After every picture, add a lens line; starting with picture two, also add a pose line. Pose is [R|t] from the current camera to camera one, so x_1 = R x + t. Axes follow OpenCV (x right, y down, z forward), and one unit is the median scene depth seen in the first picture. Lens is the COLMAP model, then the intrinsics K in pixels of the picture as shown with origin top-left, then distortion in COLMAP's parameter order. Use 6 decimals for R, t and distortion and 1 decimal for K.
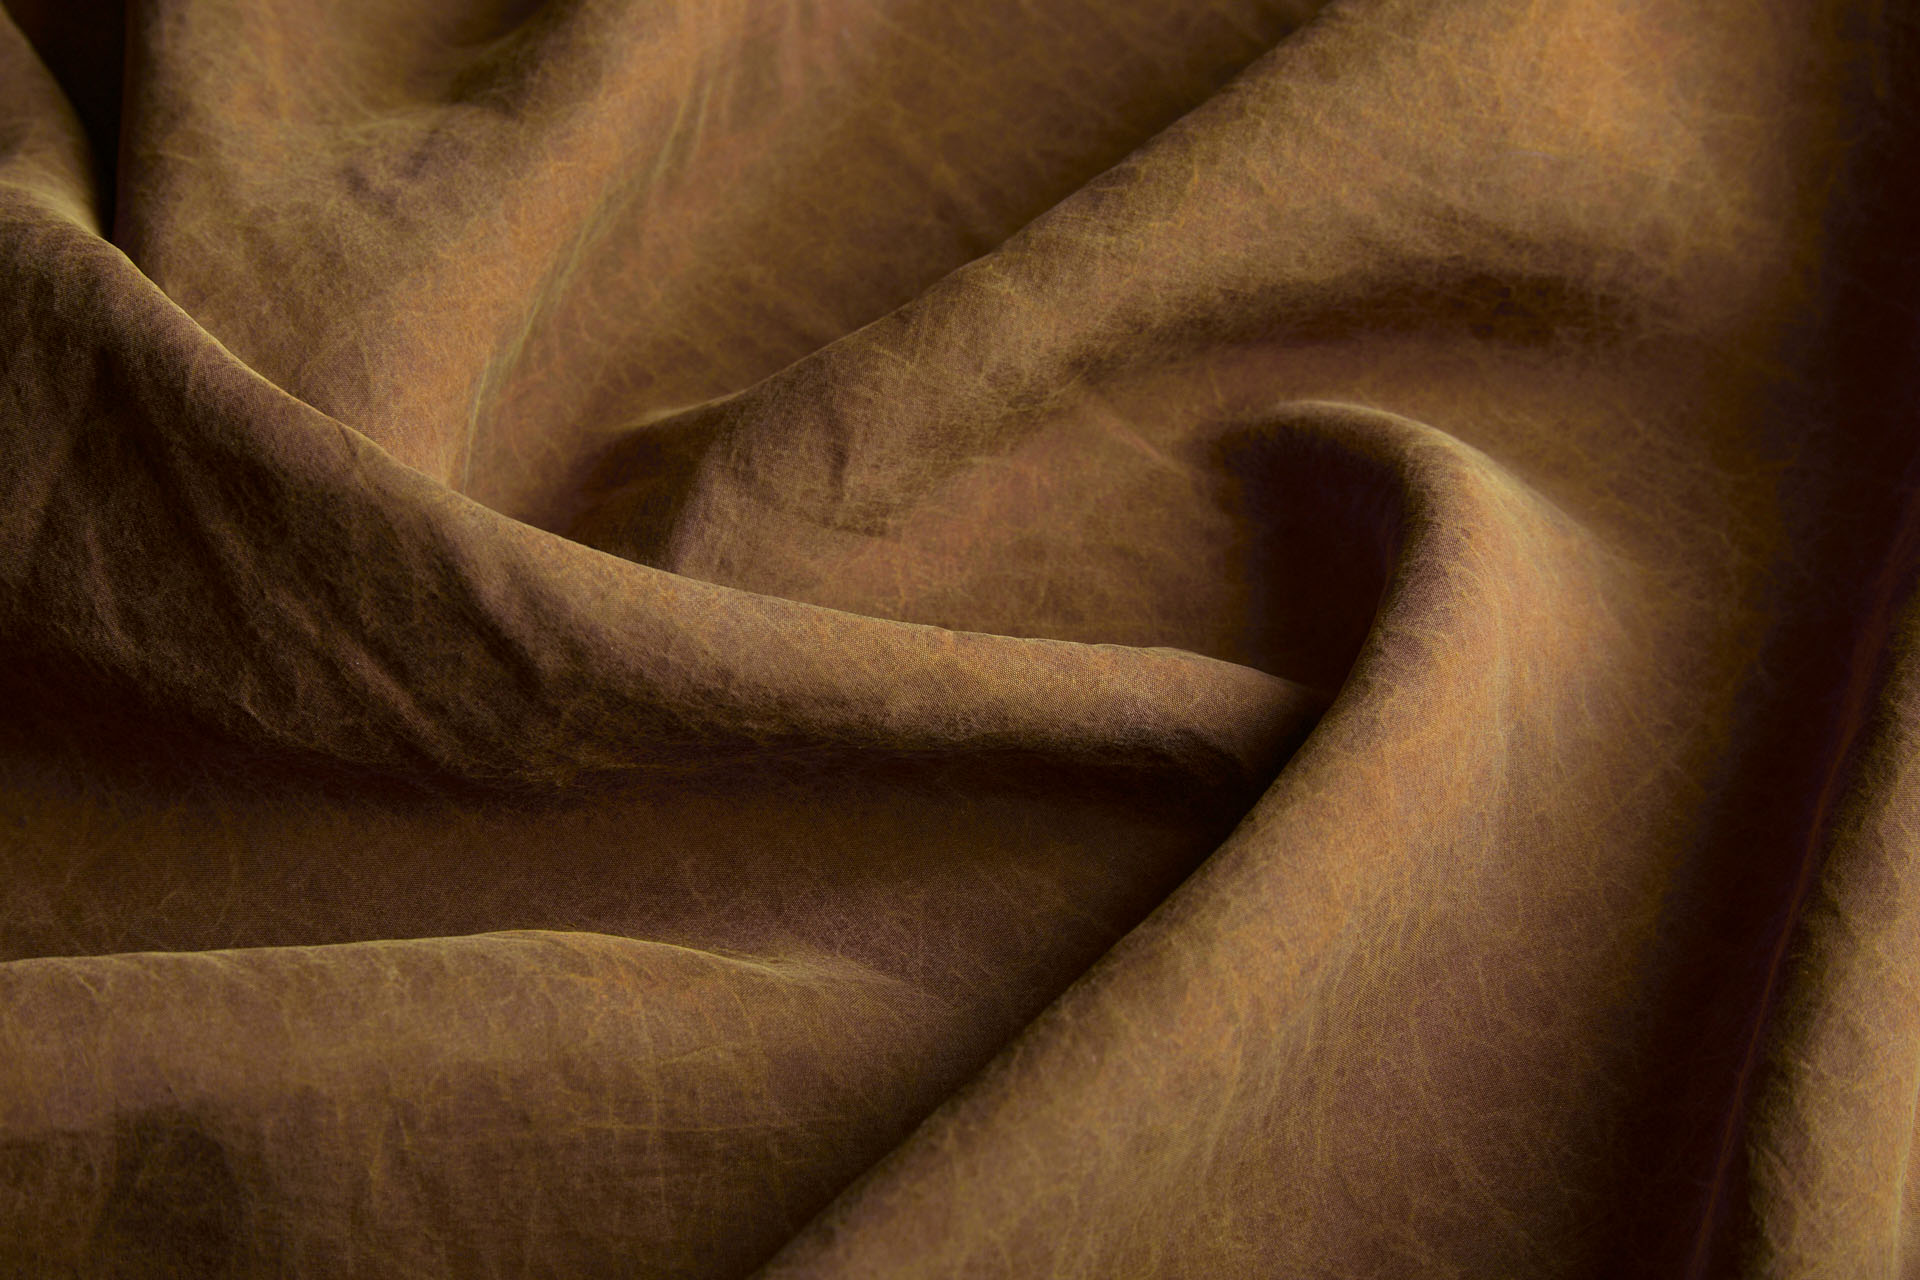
lens RADIAL K [[4582.1, 0, 956.9], [0, 4582.1, 531.1], [0, 0, 1]] dist [-0.059080, -3.349860]
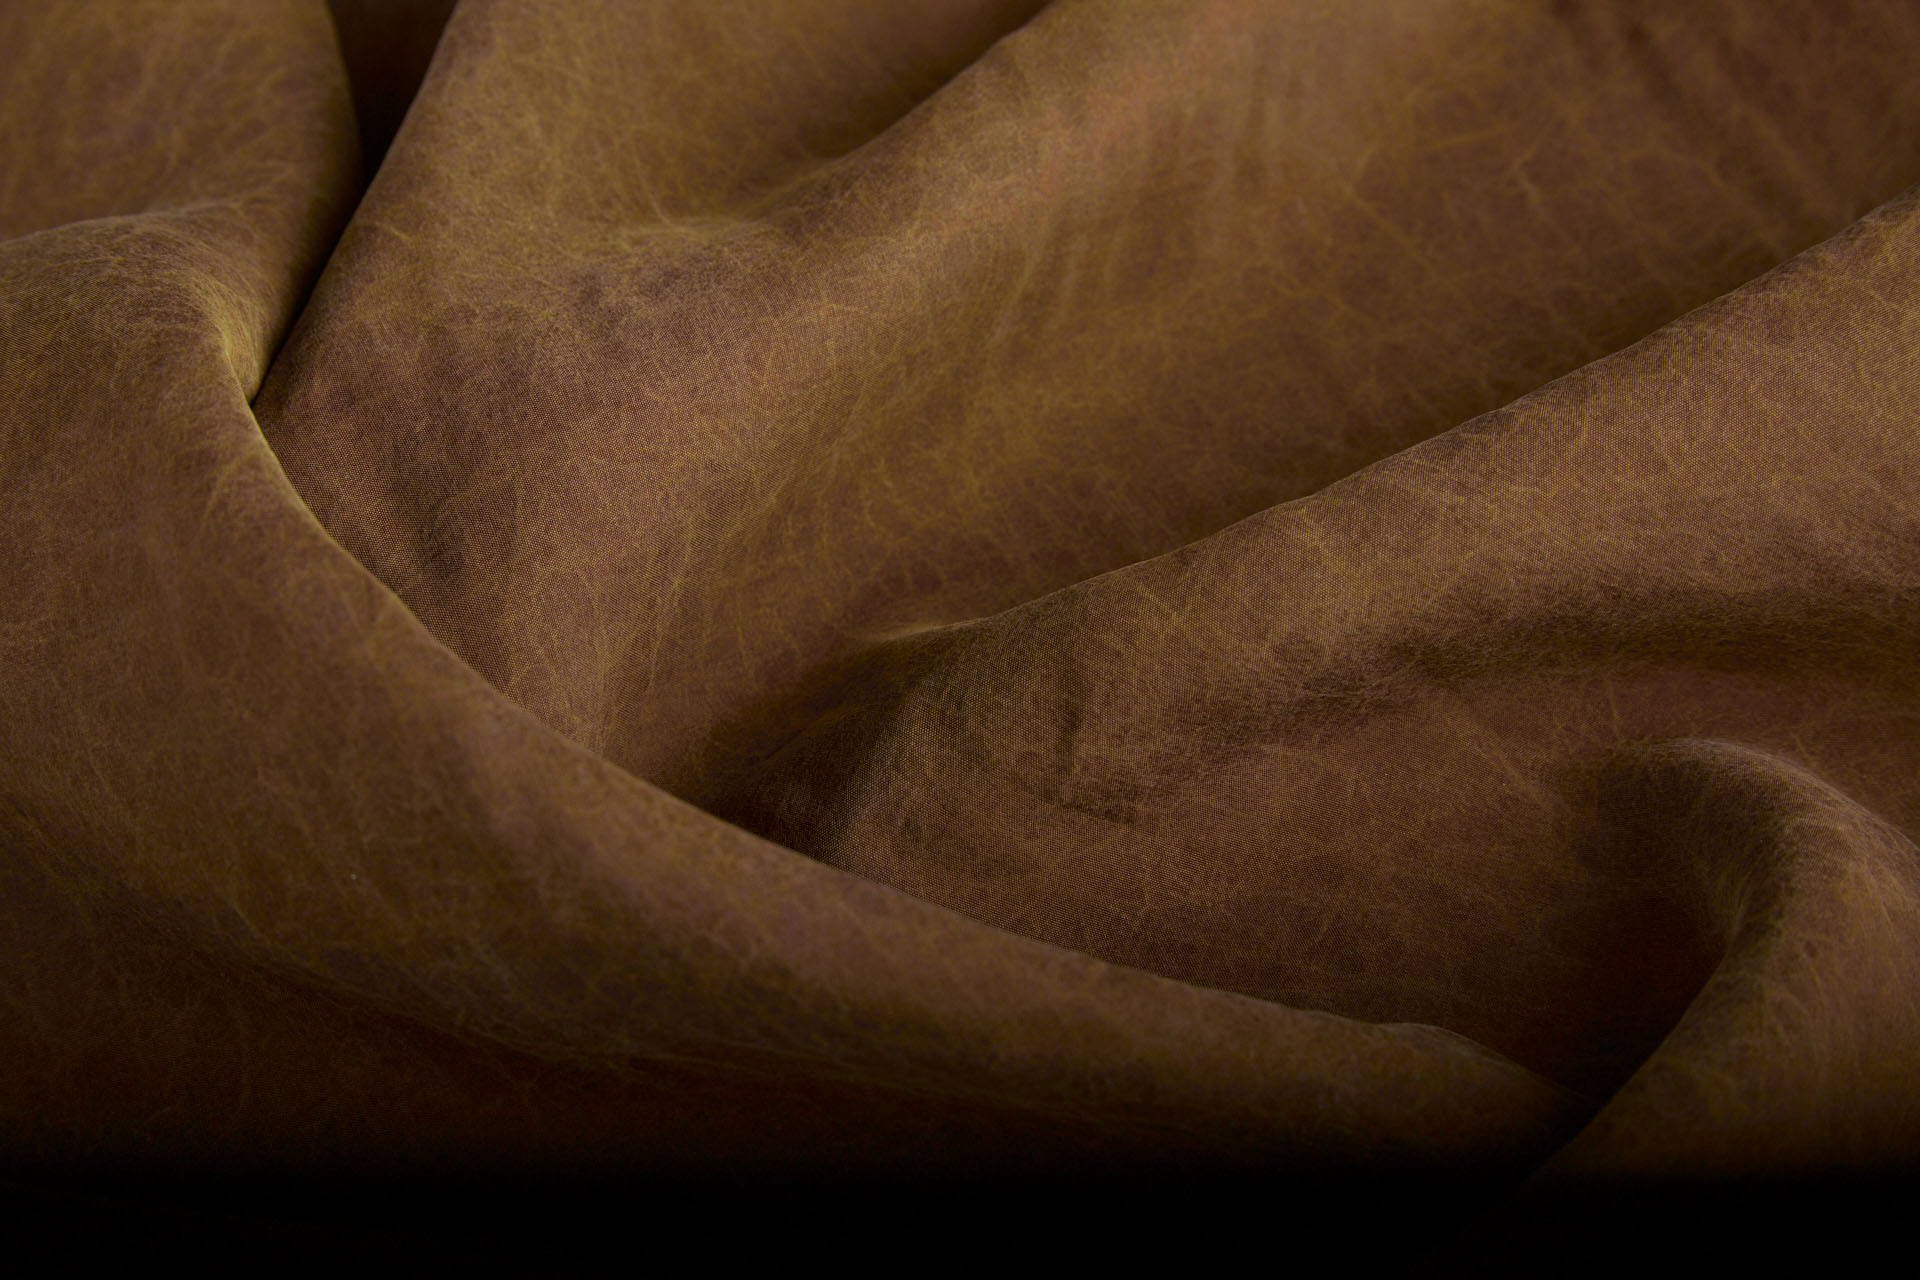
lens RADIAL K [[4582.1, 0, 956.9], [0, 4582.1, 531.1], [0, 0, 1]] dist [-0.059080, -3.349860]
pose [[0.961929, 0.152552, -0.226763, 0.128100], [-0.160795, 0.986820, -0.018222, -0.029914], [0.220994, 0.053990, 0.973780, 0.215377]]
